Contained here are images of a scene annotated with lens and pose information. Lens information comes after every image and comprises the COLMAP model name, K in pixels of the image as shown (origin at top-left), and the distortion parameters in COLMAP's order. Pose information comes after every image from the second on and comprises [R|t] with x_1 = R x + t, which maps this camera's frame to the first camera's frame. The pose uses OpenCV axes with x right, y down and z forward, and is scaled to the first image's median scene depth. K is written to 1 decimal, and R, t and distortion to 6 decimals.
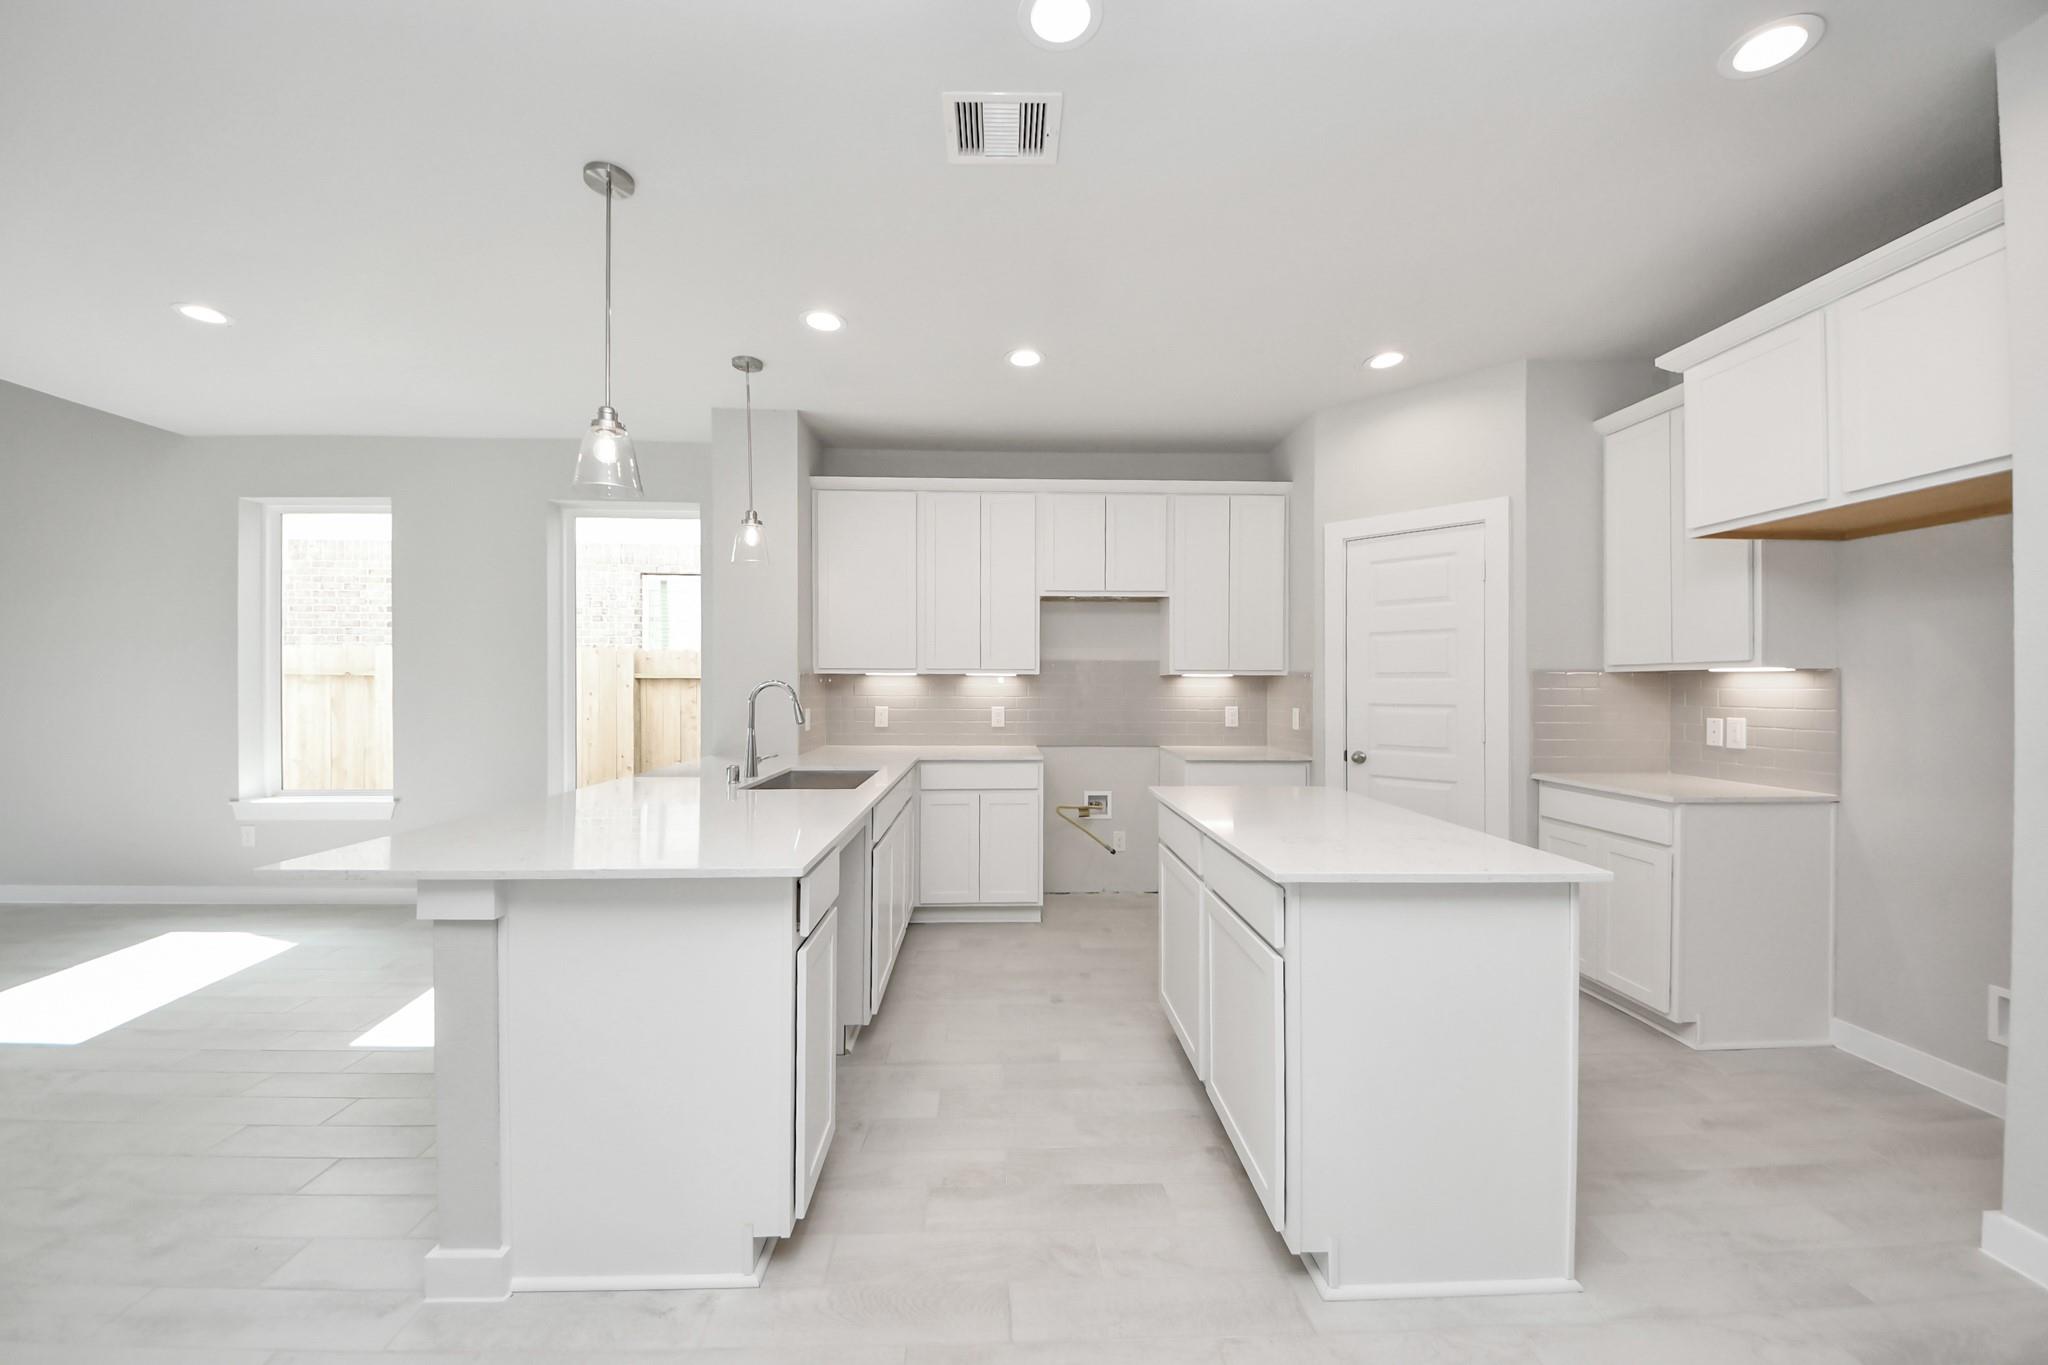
lens RADIAL K [[758.4, 0, 1011.9], [0, 758.4, 686.5], [0, 0, 1]] dist [-0.008280, -0.000255]
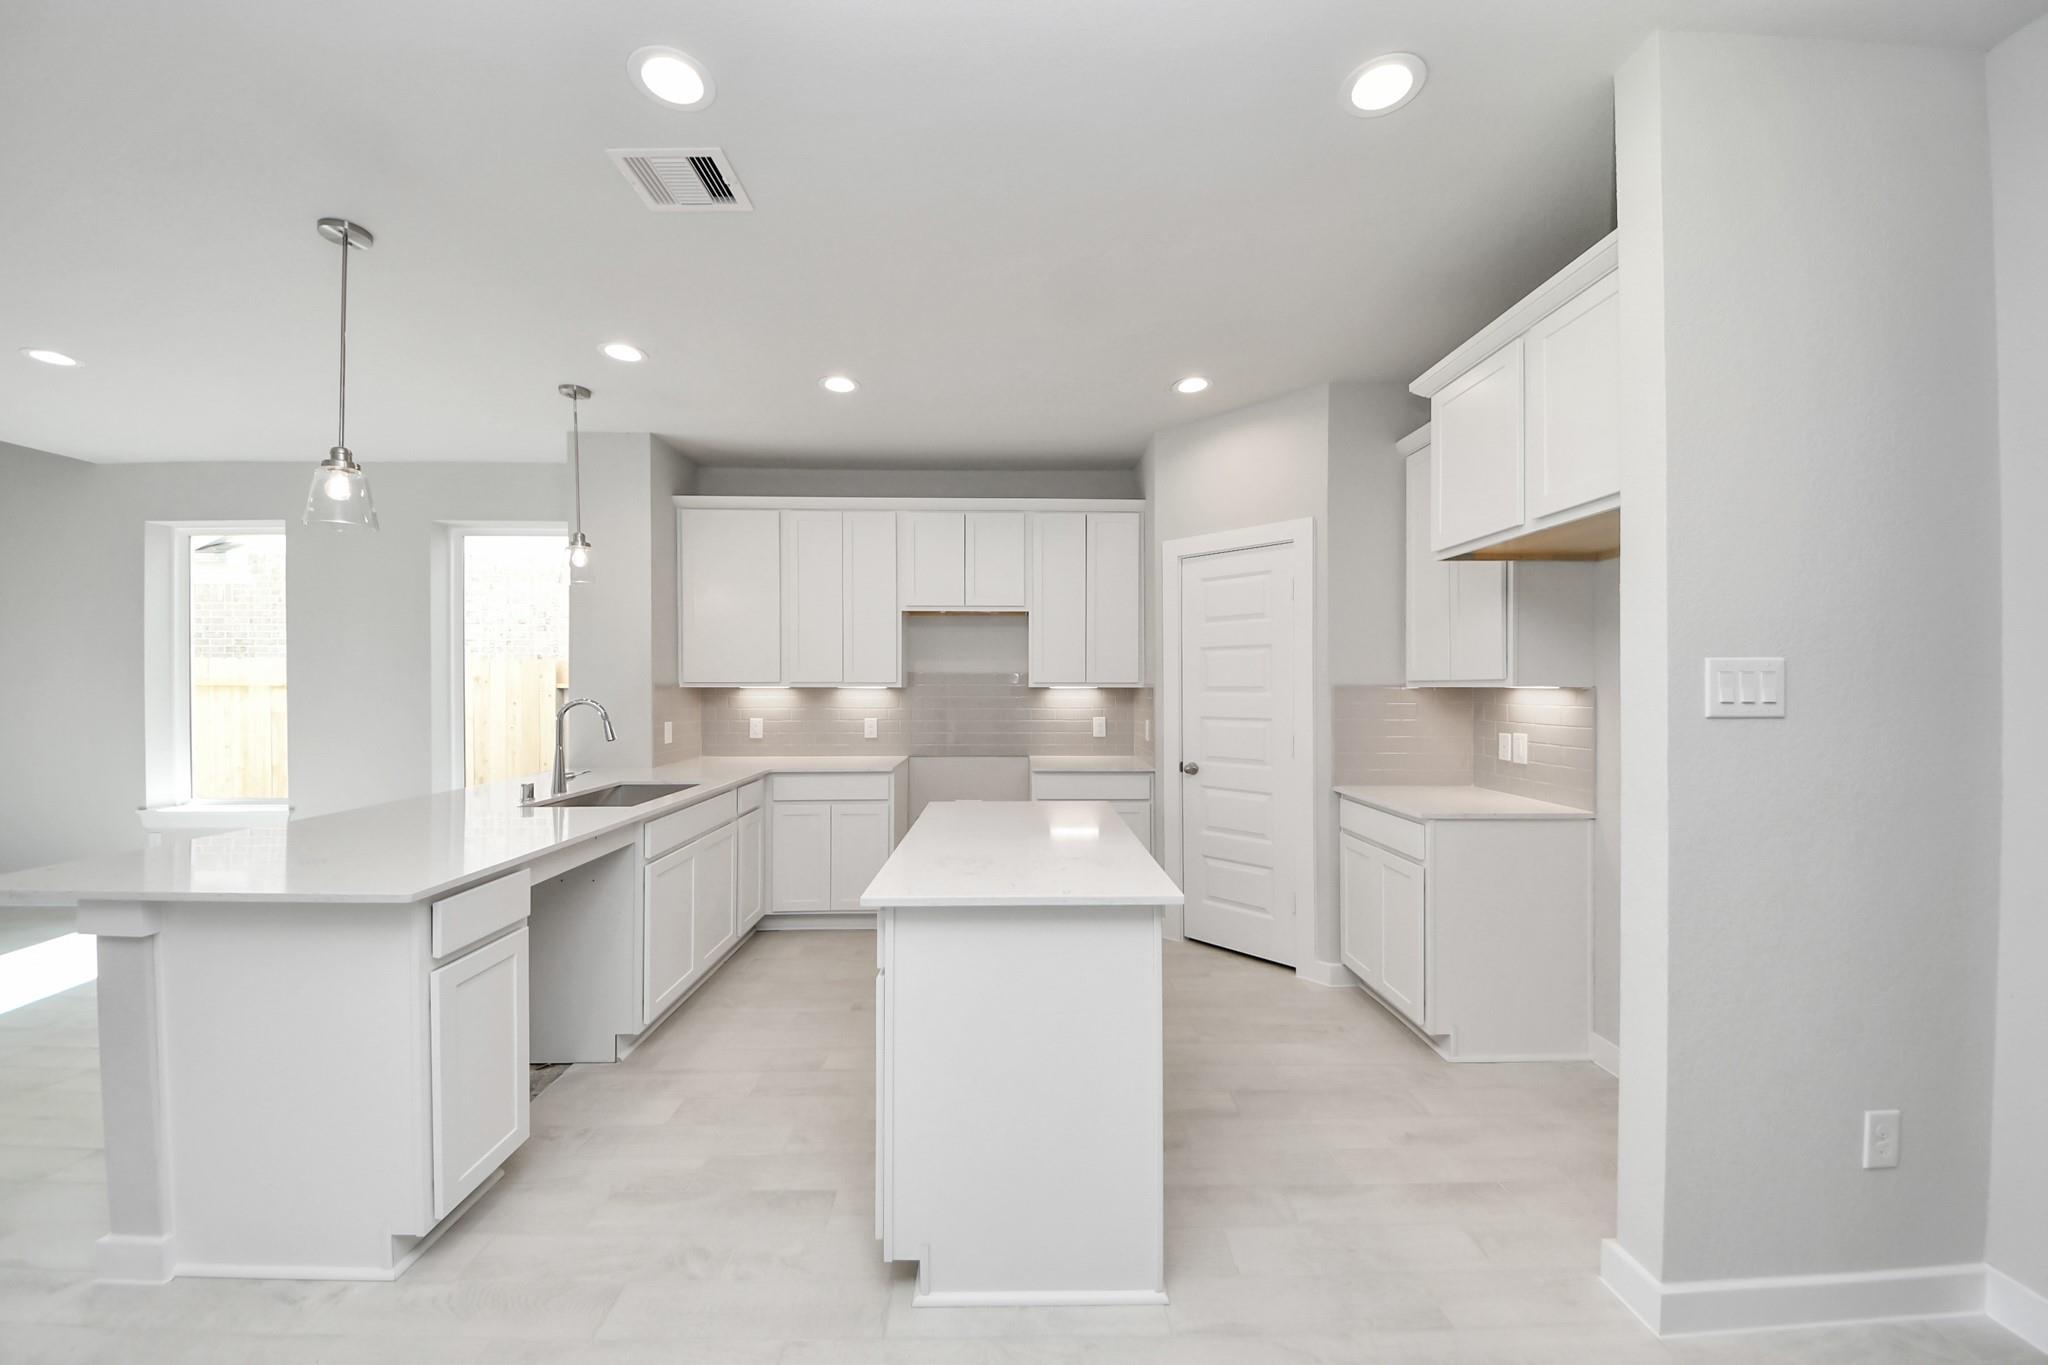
lens RADIAL K [[749.1, 0, 1024.0], [0, 749.1, 682.5], [0, 0, 1]] dist [-0.000451, -0.008076]
pose [[0.999896, -0.002350, -0.014258, 0.265968], [0.002267, 0.999980, -0.005838, -0.020240], [0.014271, 0.005805, 0.999881, -0.016812]]
